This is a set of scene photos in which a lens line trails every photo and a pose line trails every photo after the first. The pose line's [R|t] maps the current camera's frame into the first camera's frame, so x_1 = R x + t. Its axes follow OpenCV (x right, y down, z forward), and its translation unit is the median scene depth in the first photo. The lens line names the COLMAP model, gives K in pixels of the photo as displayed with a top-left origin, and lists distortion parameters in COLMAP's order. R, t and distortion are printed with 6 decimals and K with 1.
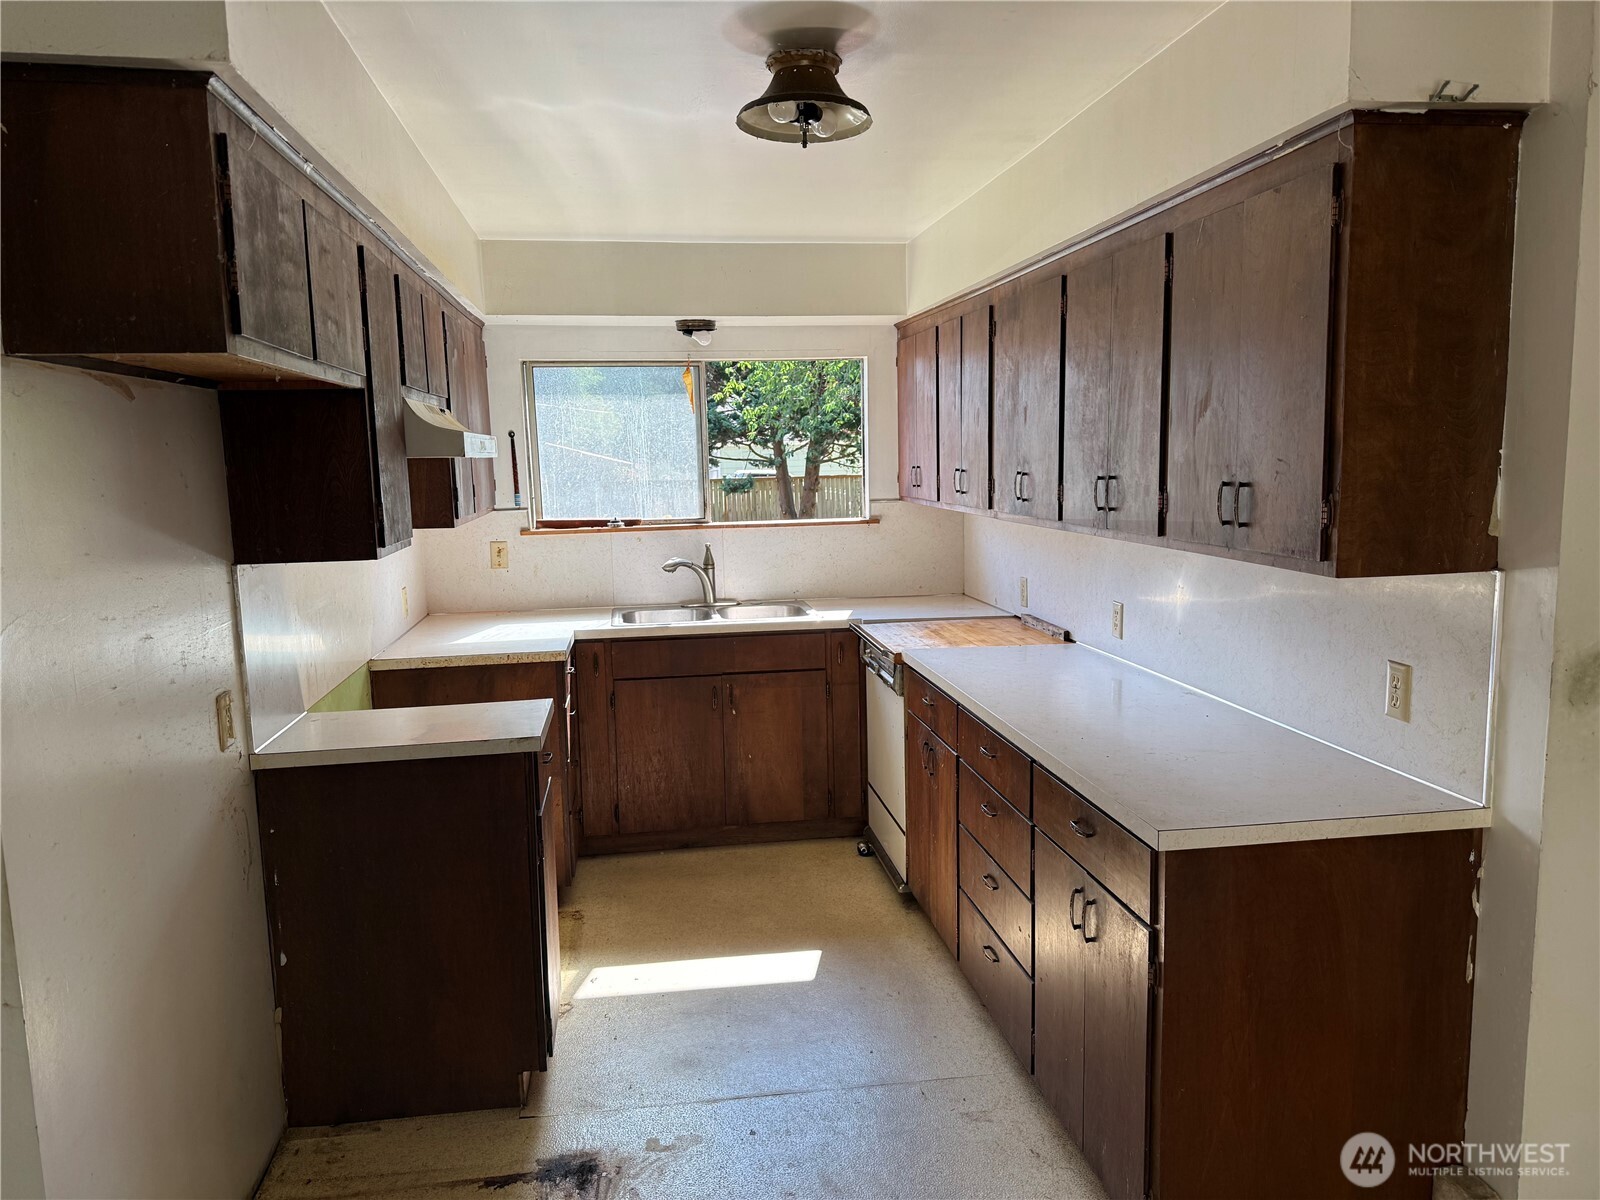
lens RADIAL K [[1126.2, 0, 800.0], [0, 1126.2, 600.0], [0, 0, 1]] dist [0.107613, -0.159522]
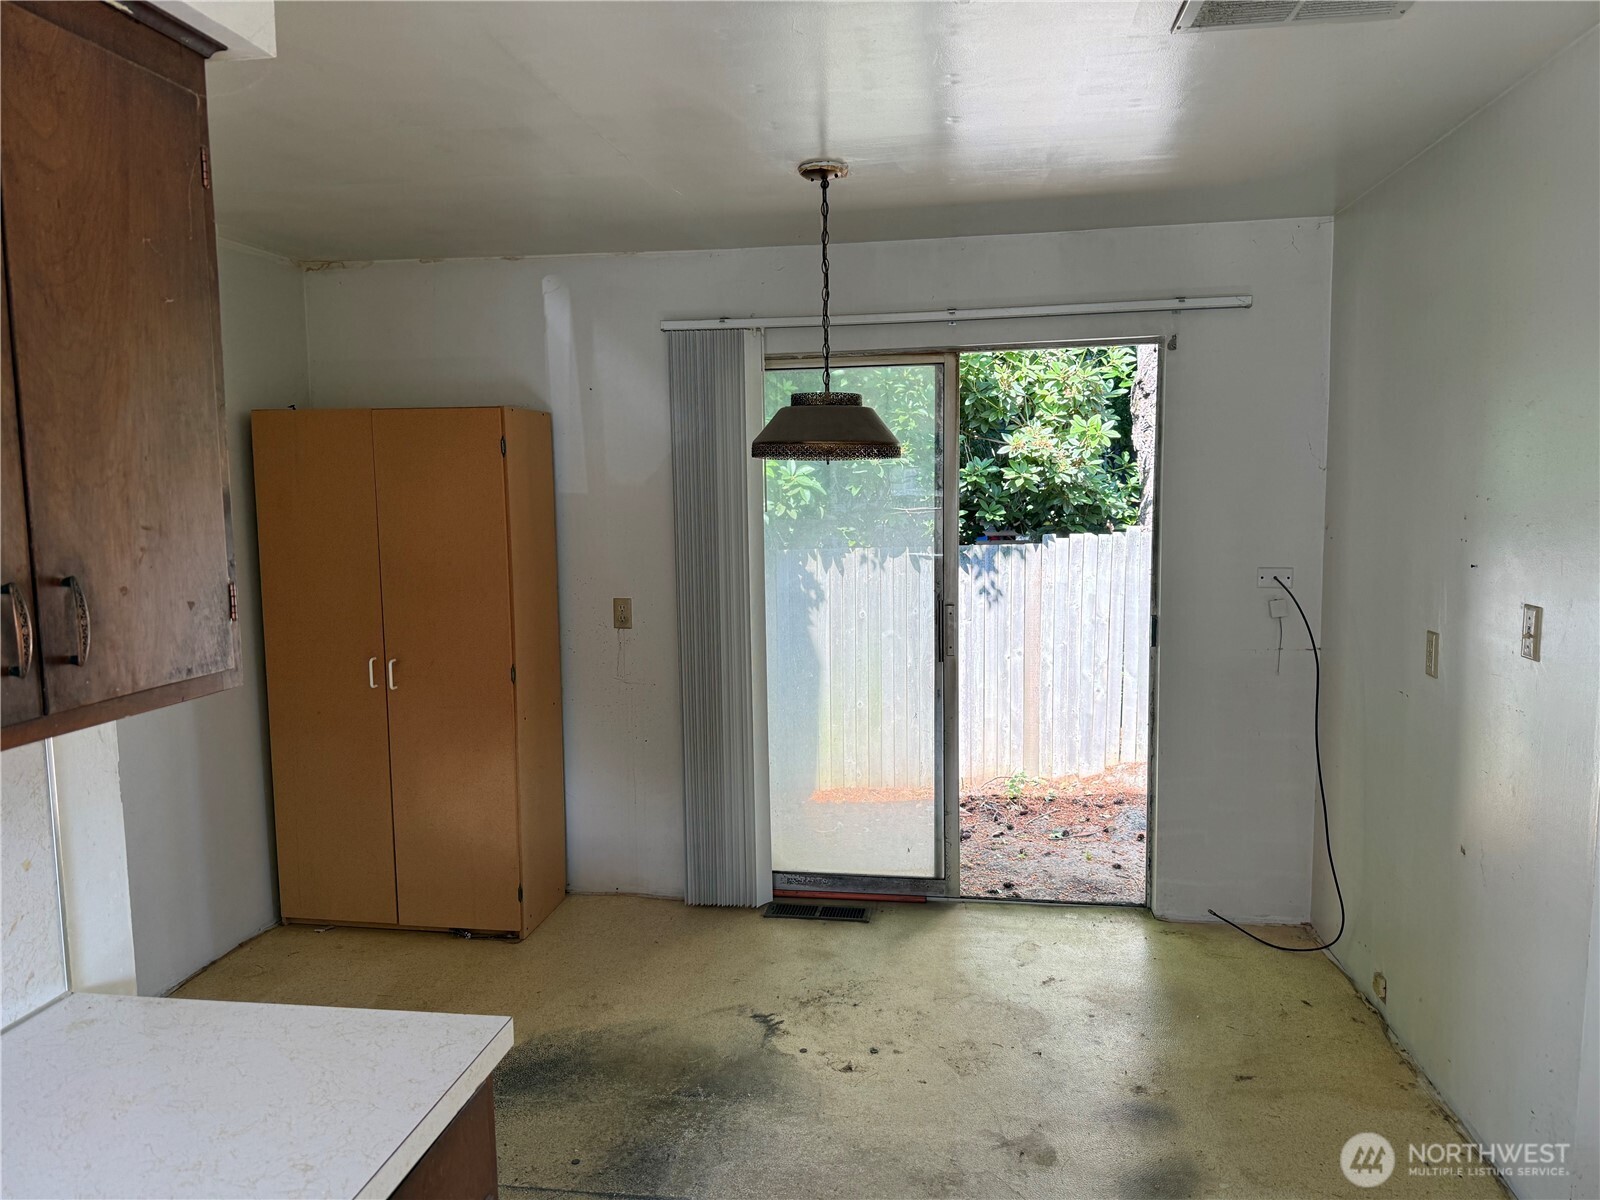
lens RADIAL K [[1126.2, 0, 800.0], [0, 1126.2, 600.0], [0, 0, 1]] dist [0.107613, -0.159522]
pose [[-0.951928, 0.002500, 0.306312, -0.078832], [0.074859, 0.971545, 0.224712, -0.191912], [-0.297034, 0.236840, -0.925028, 1.439038]]
